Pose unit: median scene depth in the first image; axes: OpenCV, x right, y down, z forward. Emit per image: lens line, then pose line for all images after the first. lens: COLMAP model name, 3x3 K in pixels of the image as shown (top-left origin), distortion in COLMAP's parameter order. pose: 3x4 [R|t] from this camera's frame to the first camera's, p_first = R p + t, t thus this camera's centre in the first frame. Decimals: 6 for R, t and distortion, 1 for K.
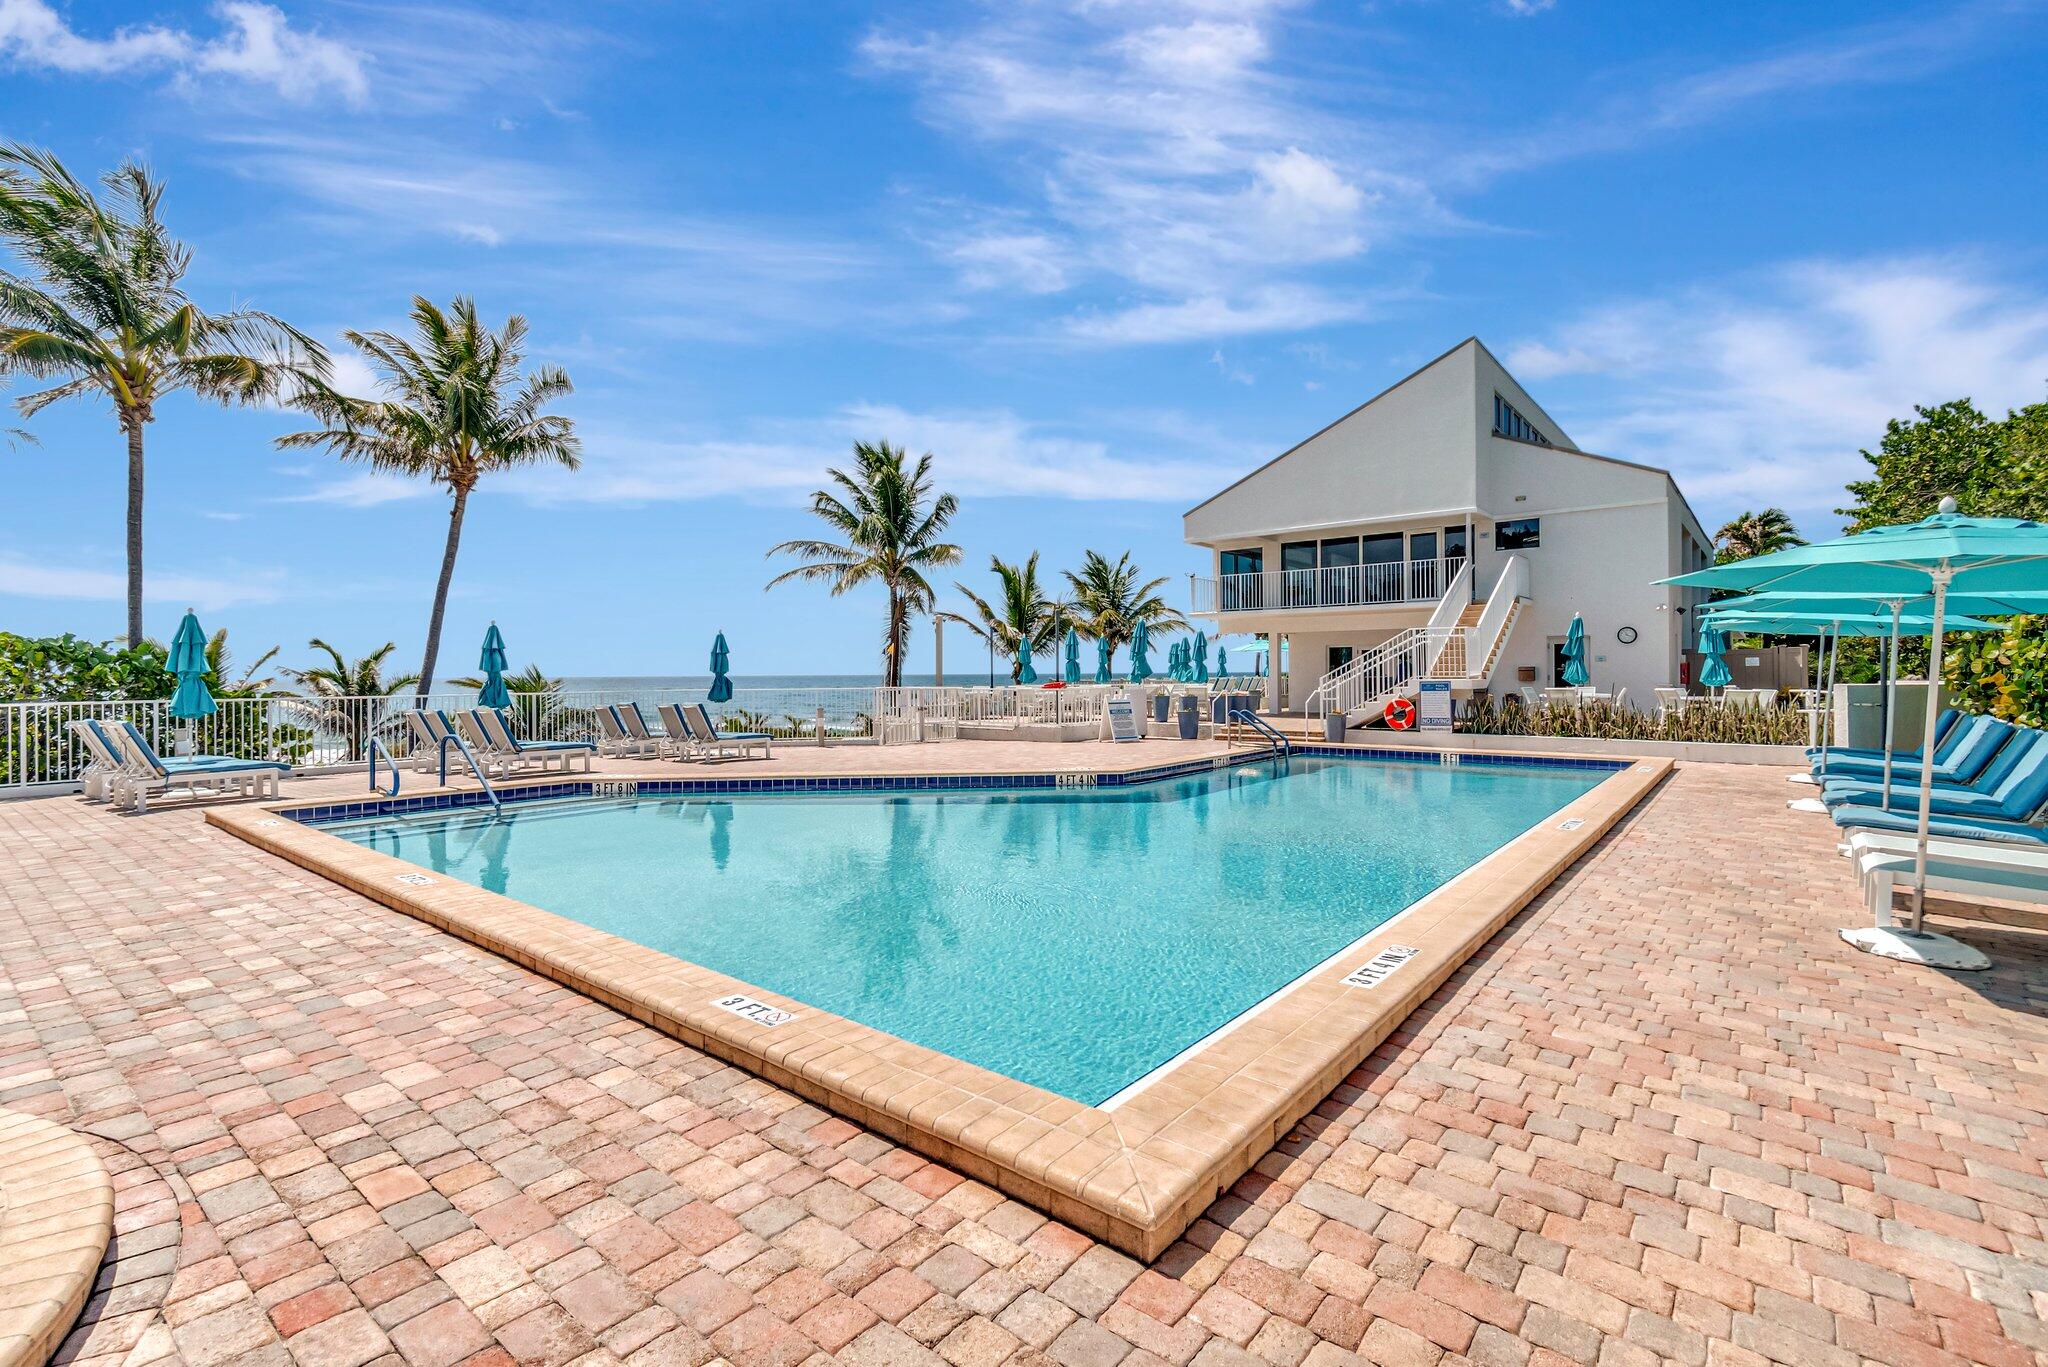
lens RADIAL K [[930.4, 0, 992.7], [0, 930.4, 675.5], [0, 0, 1]] dist [0.001925, 0.000460]
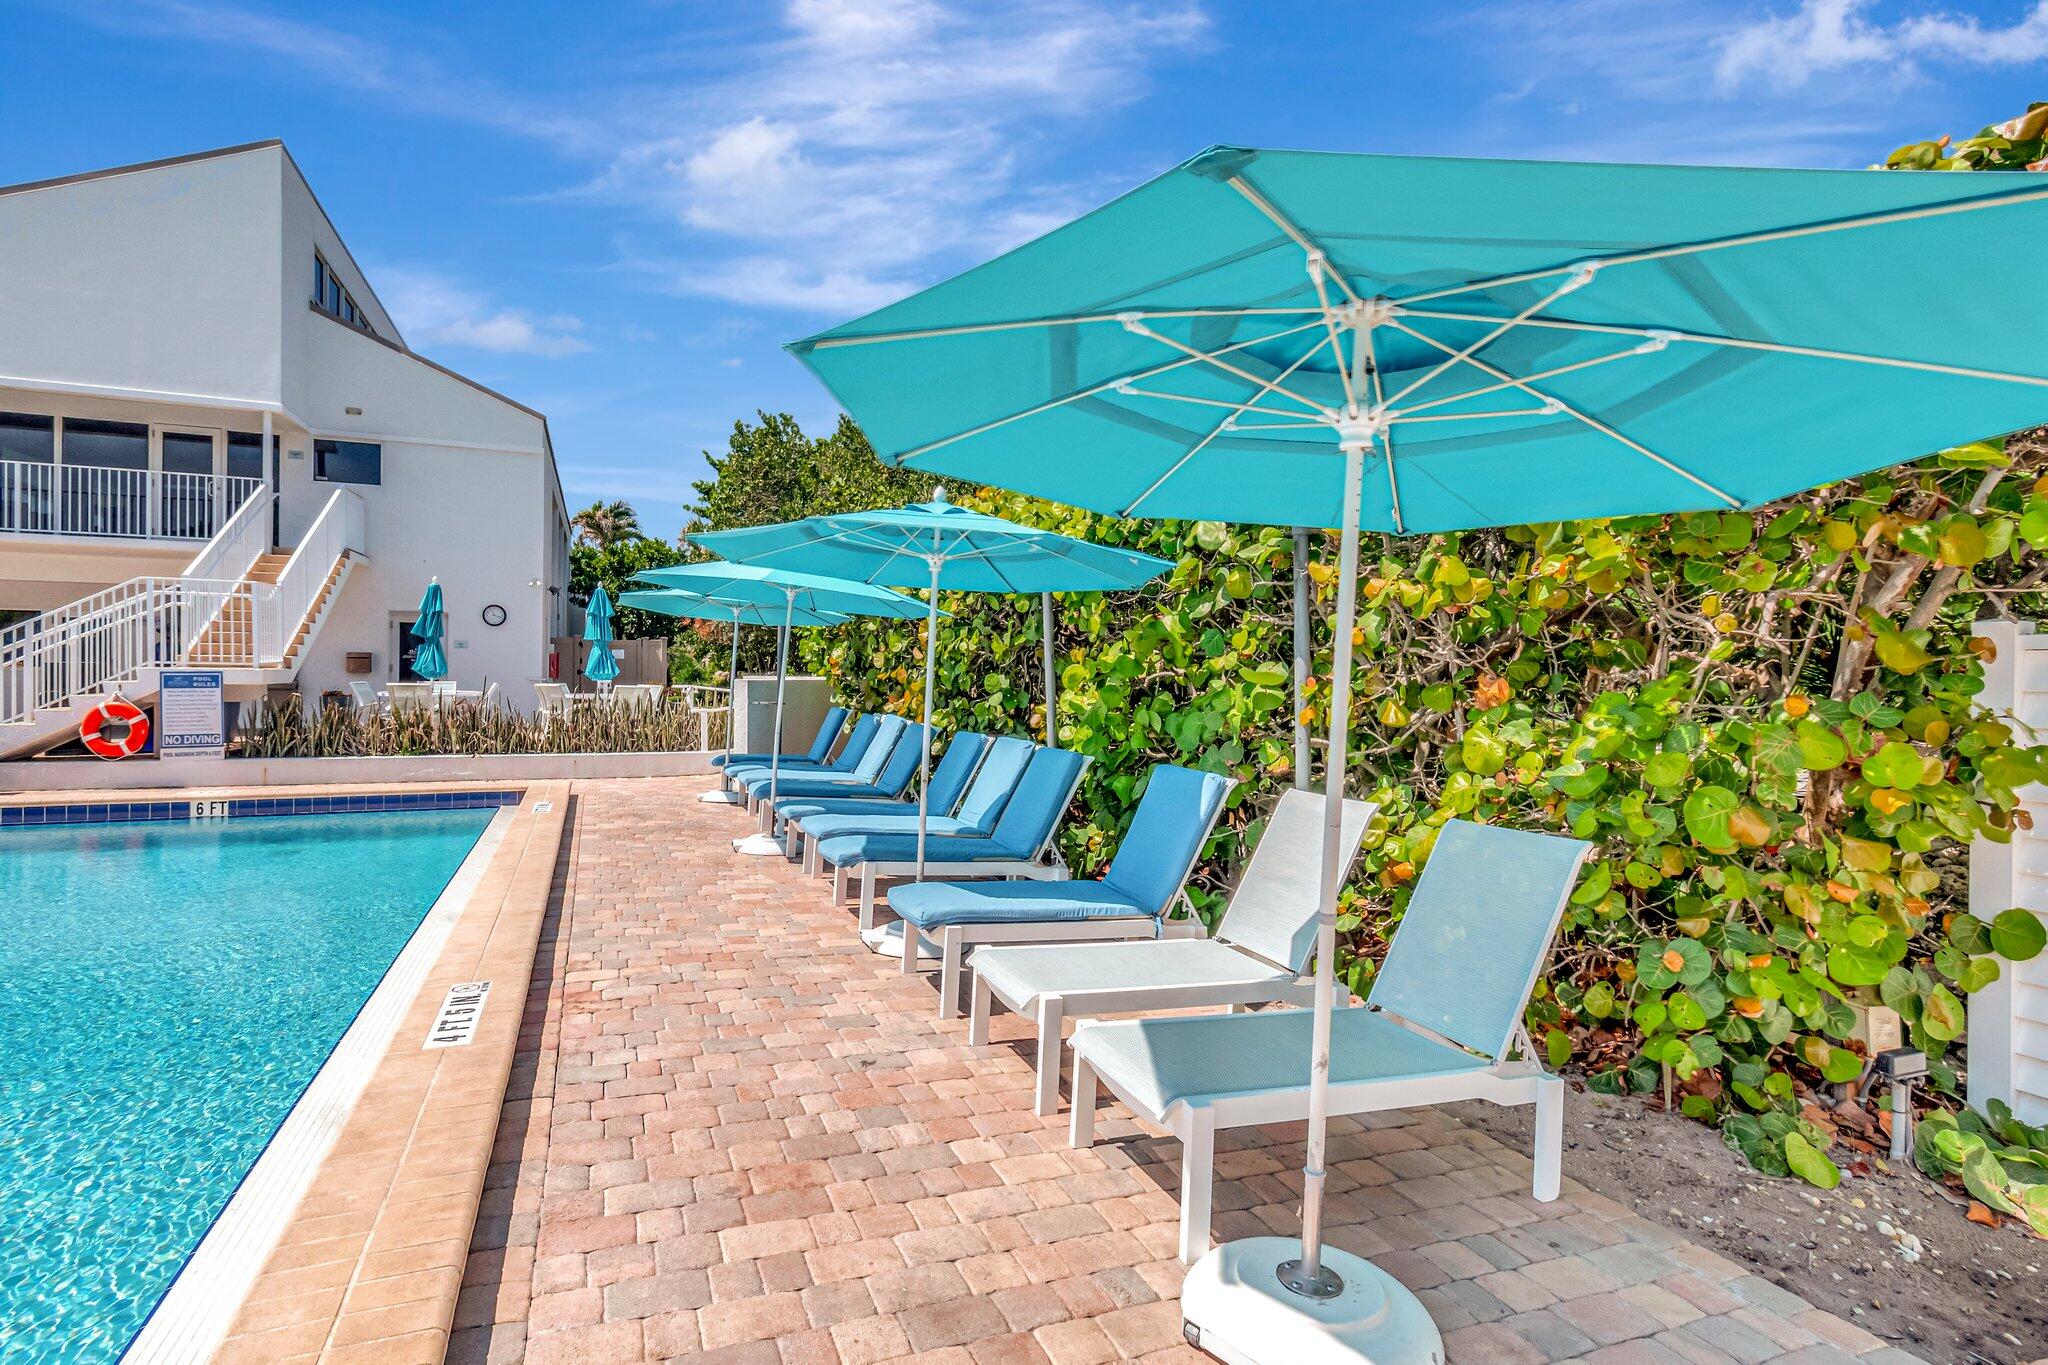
lens RADIAL K [[930.4, 0, 992.7], [0, 930.4, 674.5], [0, 0, 1]] dist [0.001925, 0.000460]
pose [[0.438248, 0.008542, 0.898814, 0.168540], [-0.014347, 0.999894, -0.002507, 0.002522], [-0.898740, -0.011797, 0.438324, 0.291319]]
